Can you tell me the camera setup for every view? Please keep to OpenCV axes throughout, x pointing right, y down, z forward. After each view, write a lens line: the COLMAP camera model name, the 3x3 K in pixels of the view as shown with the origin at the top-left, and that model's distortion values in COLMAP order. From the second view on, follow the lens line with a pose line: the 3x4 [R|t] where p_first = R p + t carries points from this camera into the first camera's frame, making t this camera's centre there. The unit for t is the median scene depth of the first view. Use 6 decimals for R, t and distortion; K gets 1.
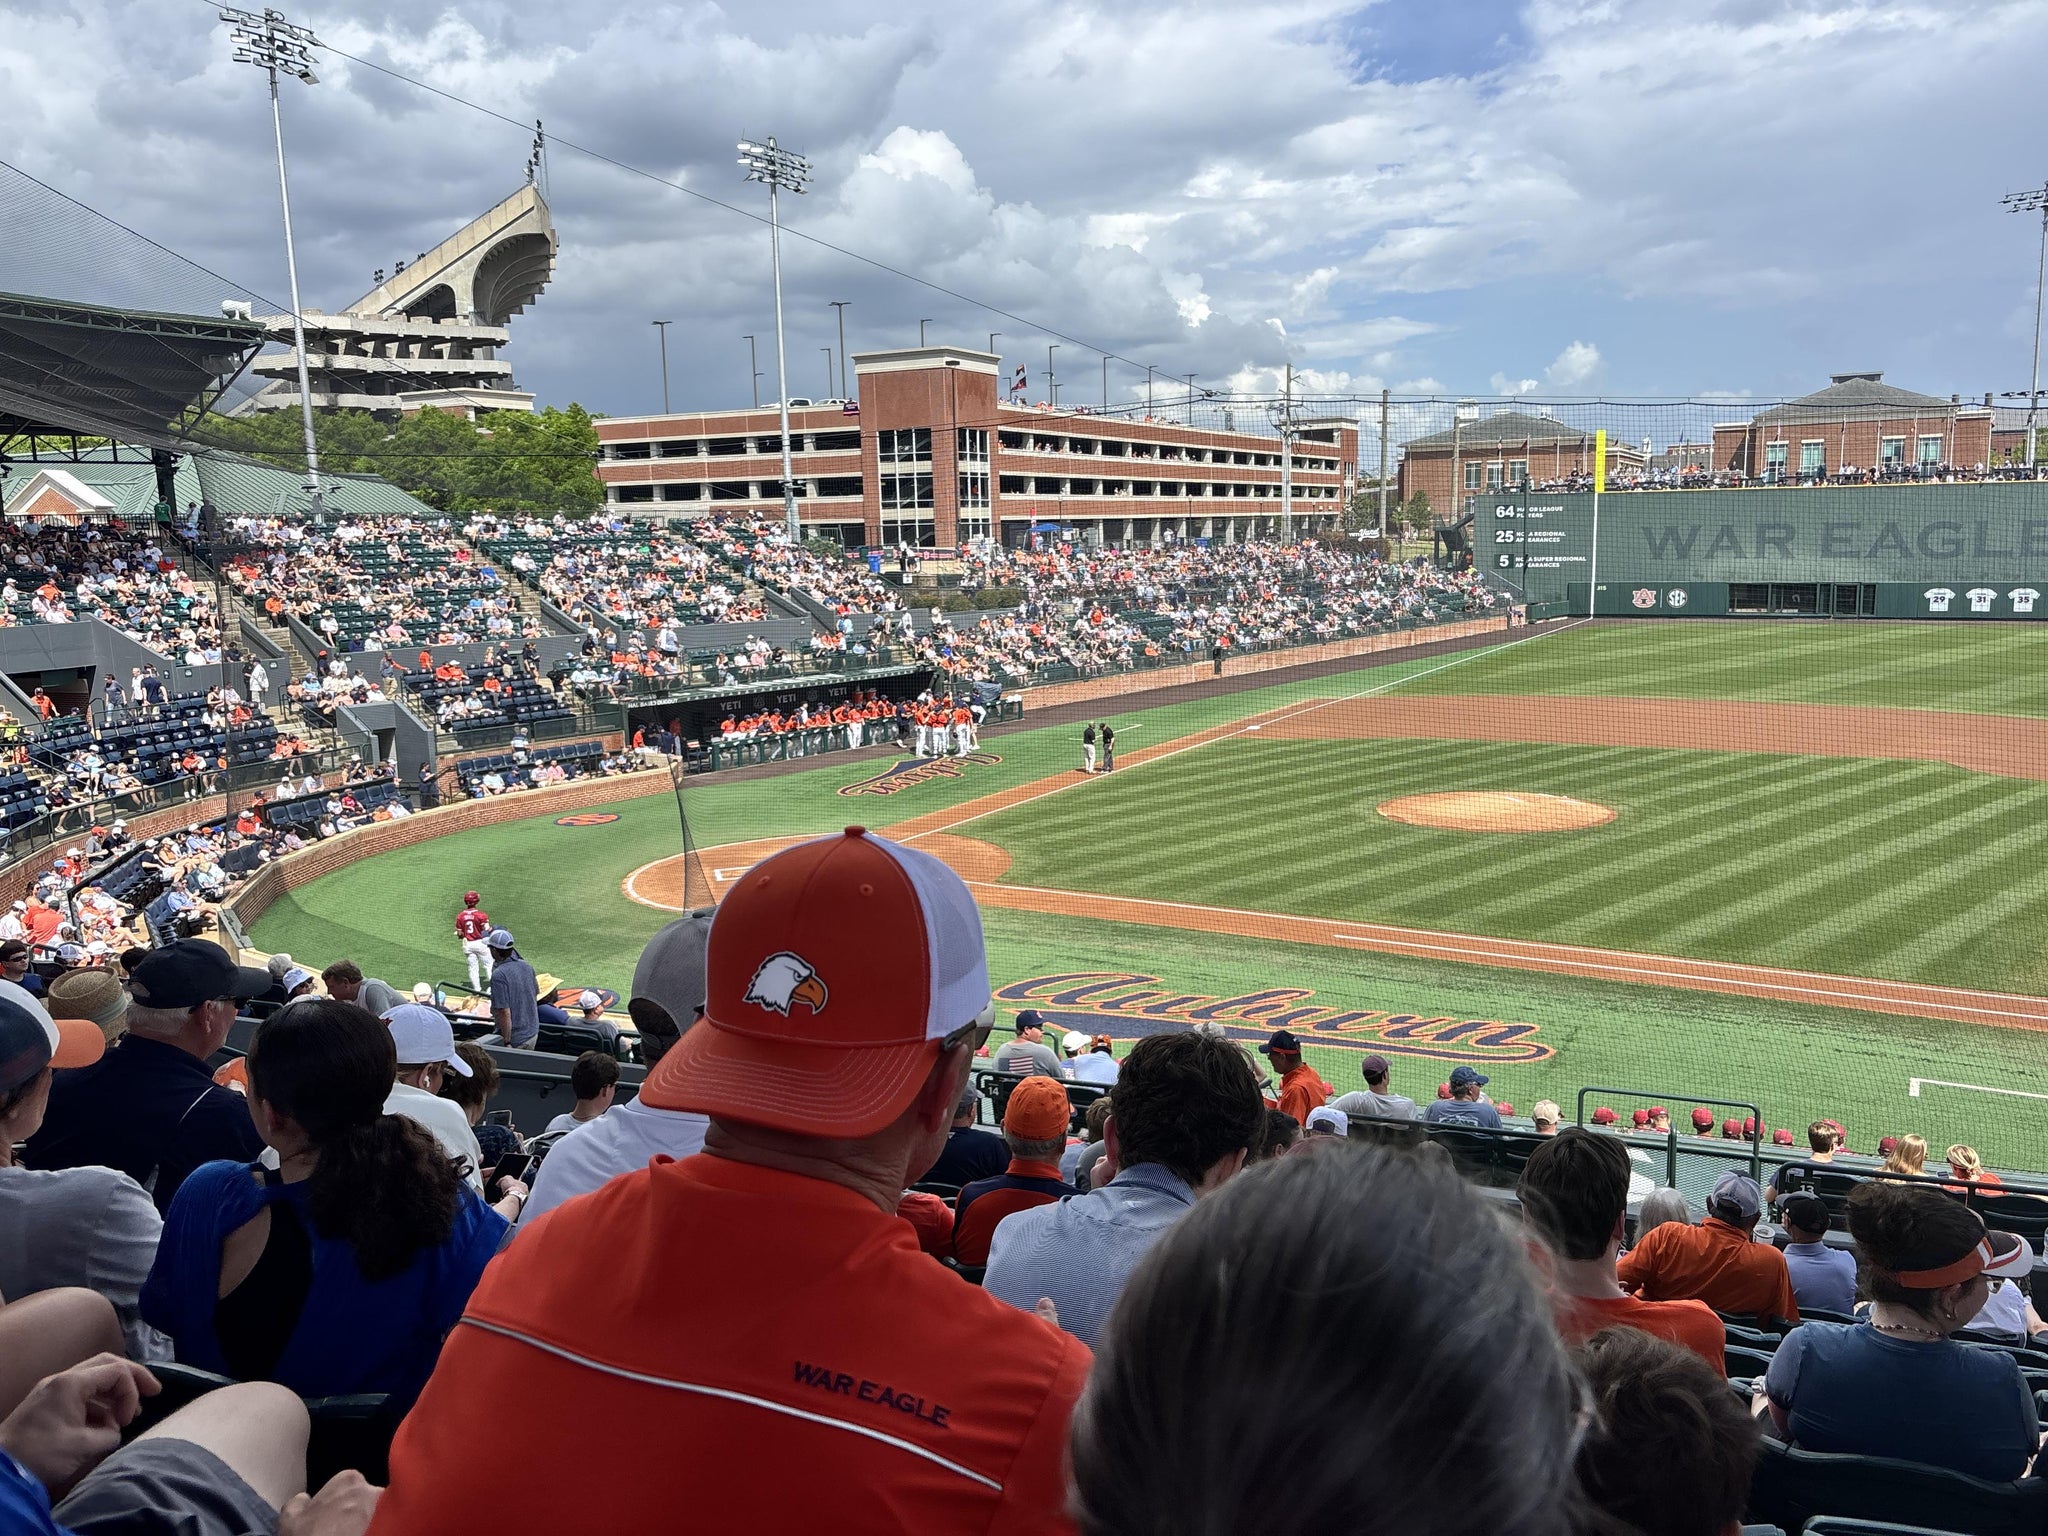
lens RADIAL K [[1535.7, 0, 1024.0], [0, 1535.7, 768.0], [0, 0, 1]] dist [0.057807, -0.074581]
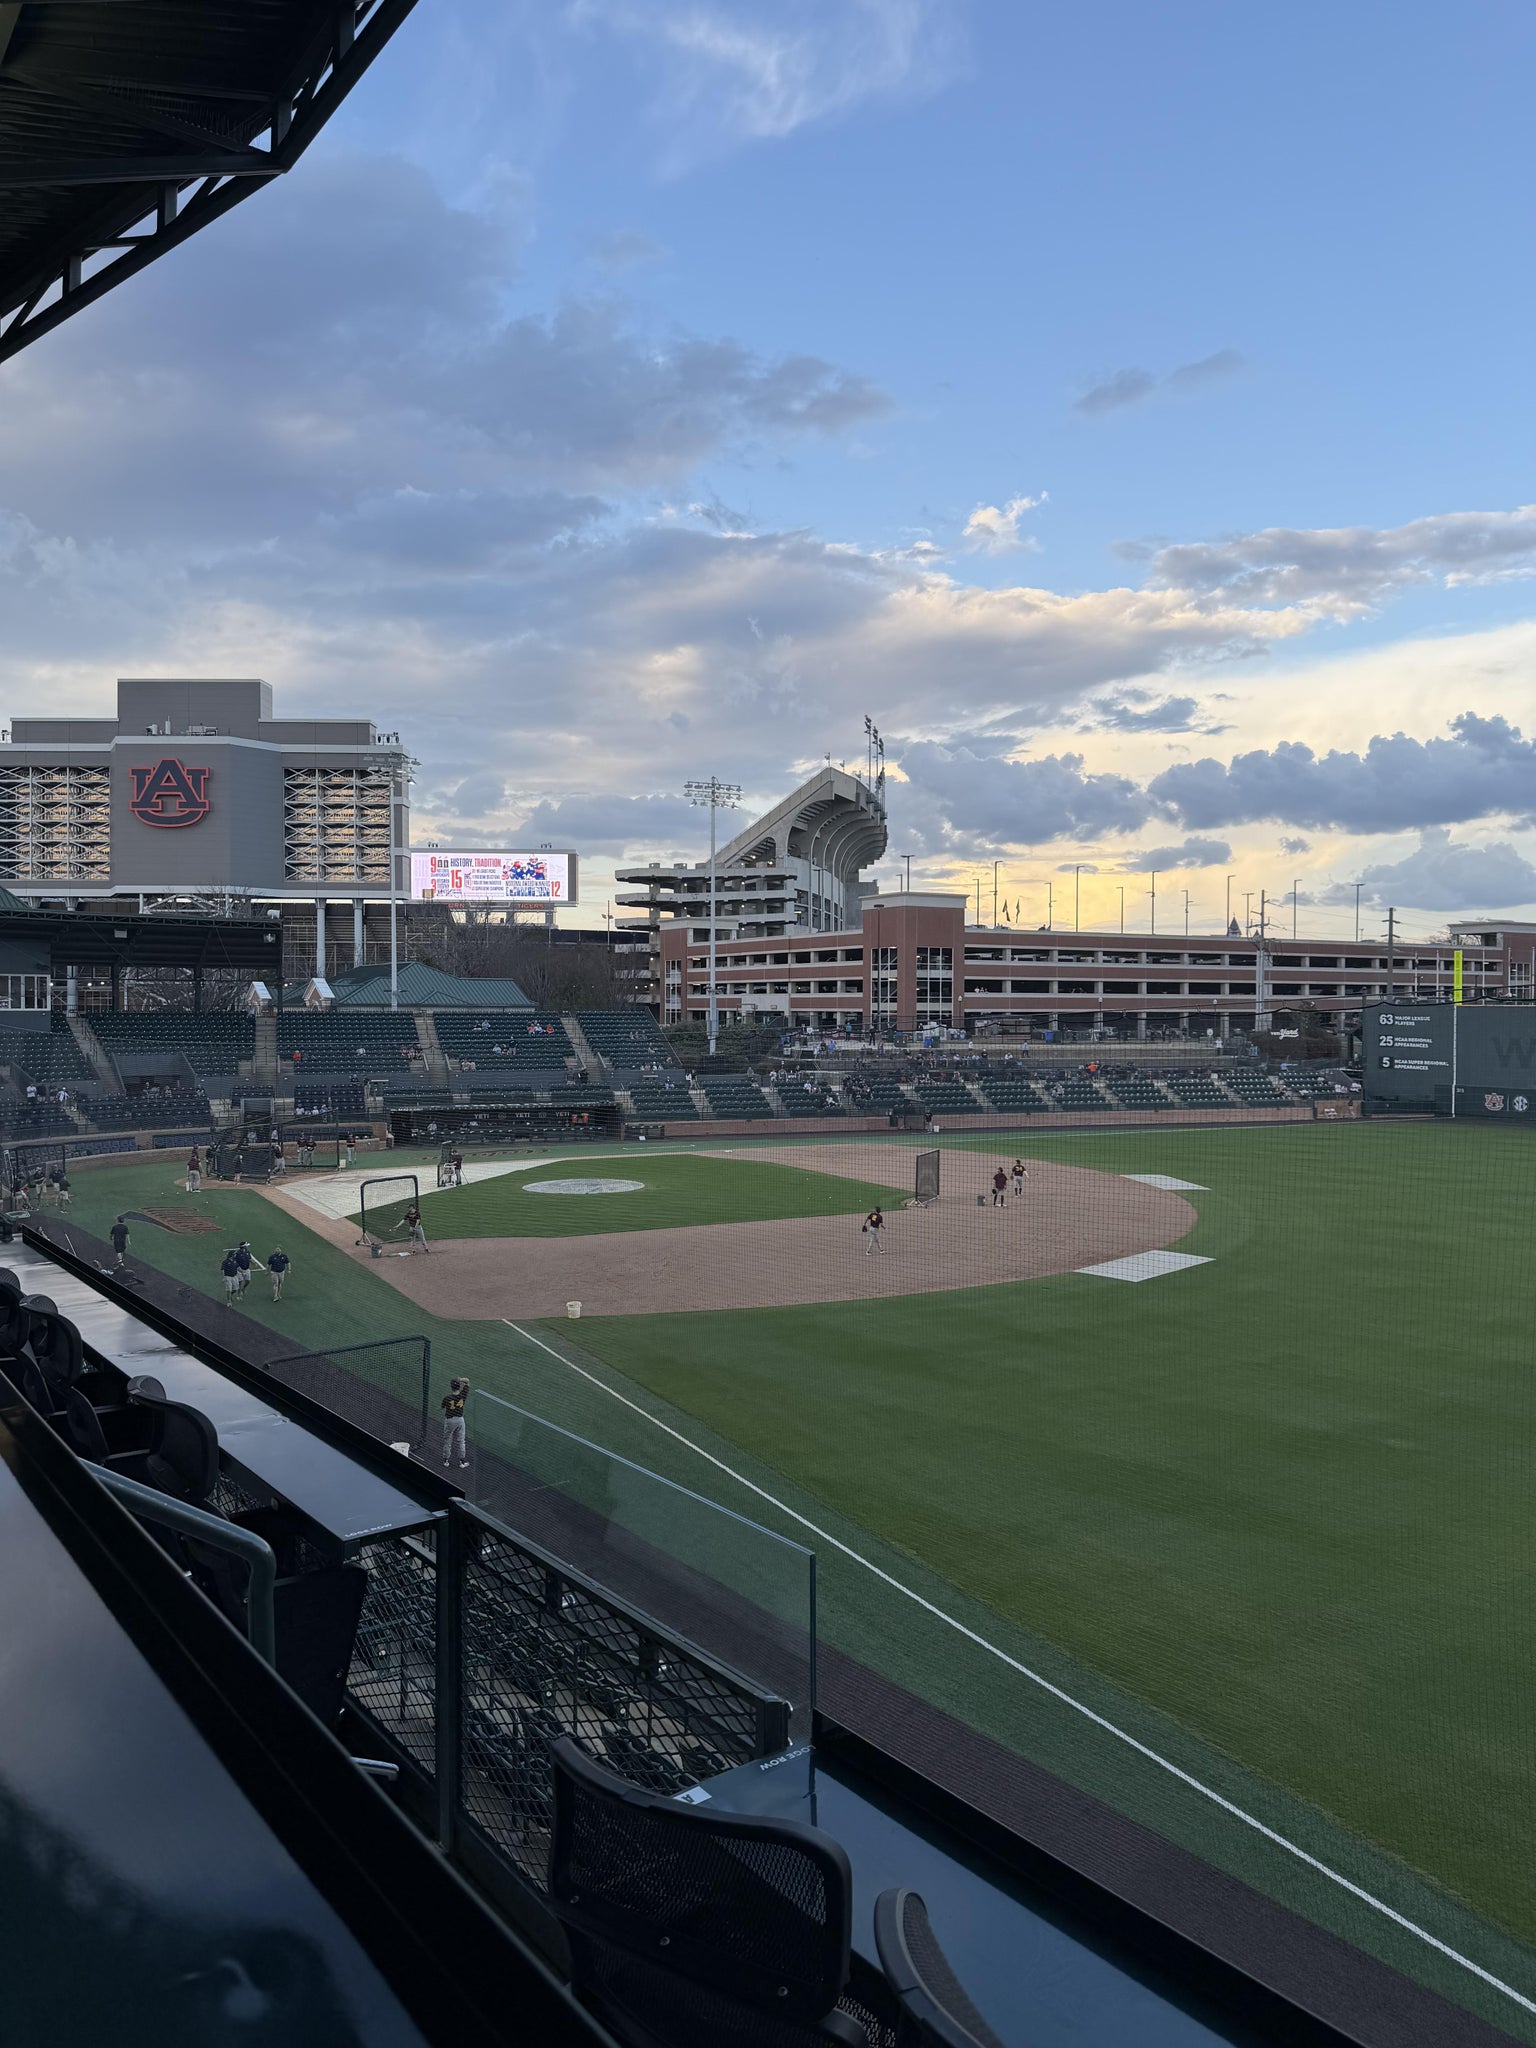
lens RADIAL K [[1410.1, 0, 768.0], [0, 1410.1, 1024.0], [0, 0, 1]] dist [0.133241, -0.212756]
pose [[0.850865, 0.034800, -0.524231, 0.506766], [-0.104998, 0.988938, -0.104769, -0.003410], [0.514786, 0.144188, 0.845106, -0.140024]]
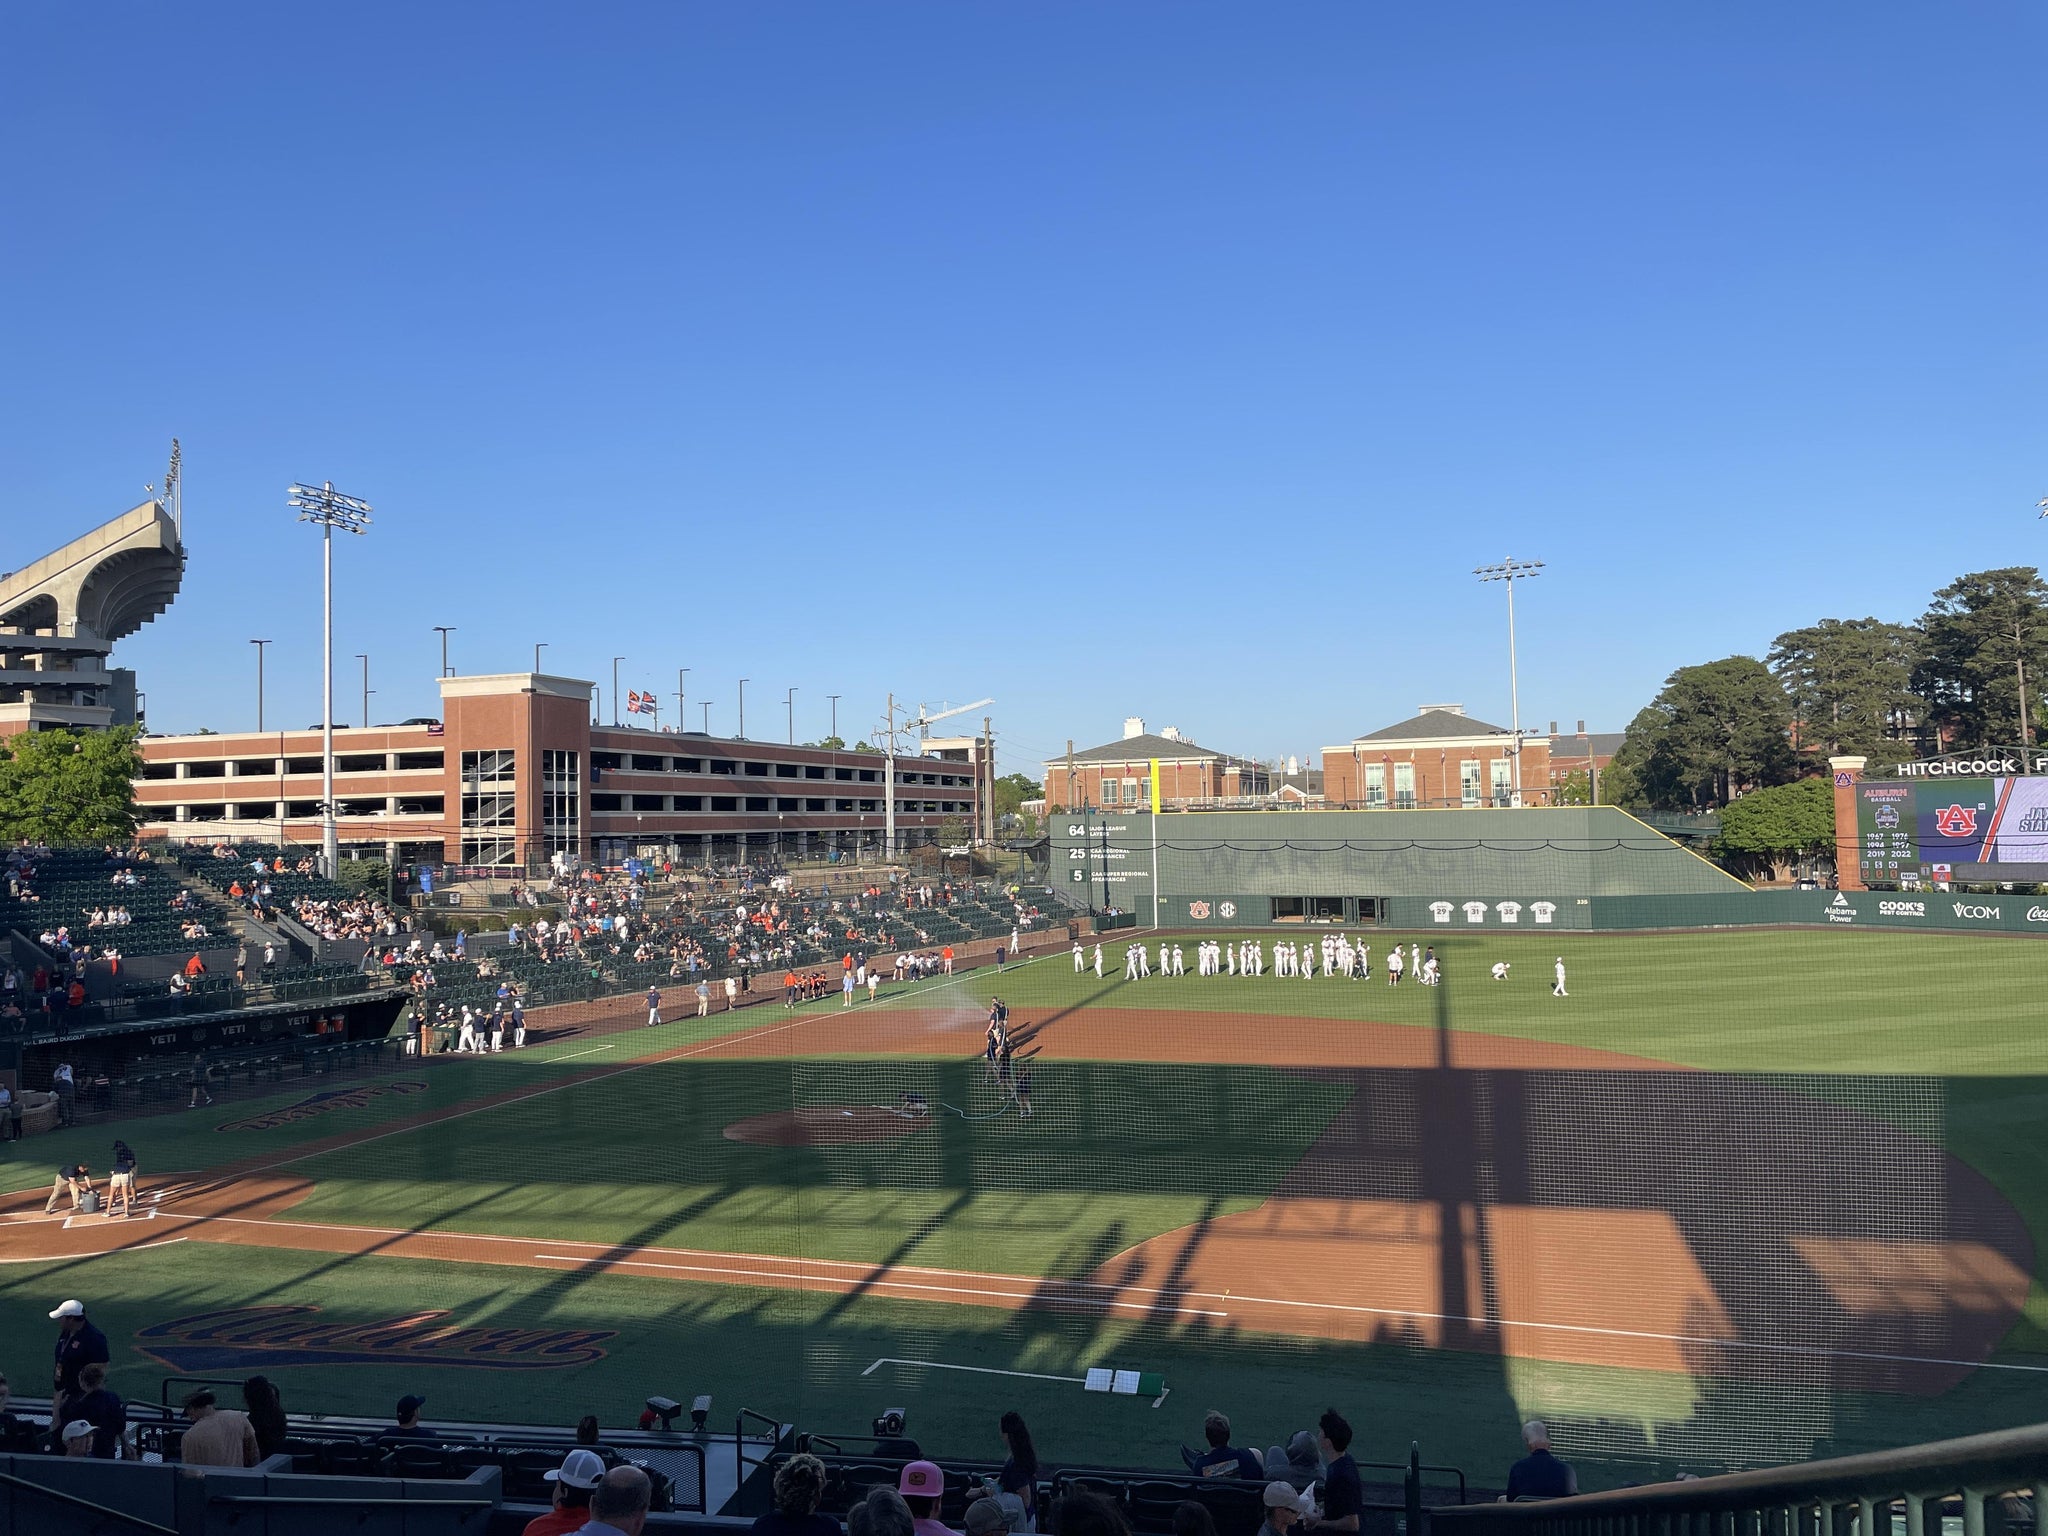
lens RADIAL K [[1539.1, 0, 1024.0], [0, 1539.1, 768.0], [0, 0, 1]] dist [0.109275, -0.162188]
pose [[0.984870, 0.008559, 0.173086, 0.091915], [0.025387, 0.980878, -0.192959, -0.001573], [-0.171428, 0.194433, 0.965820, -0.047861]]
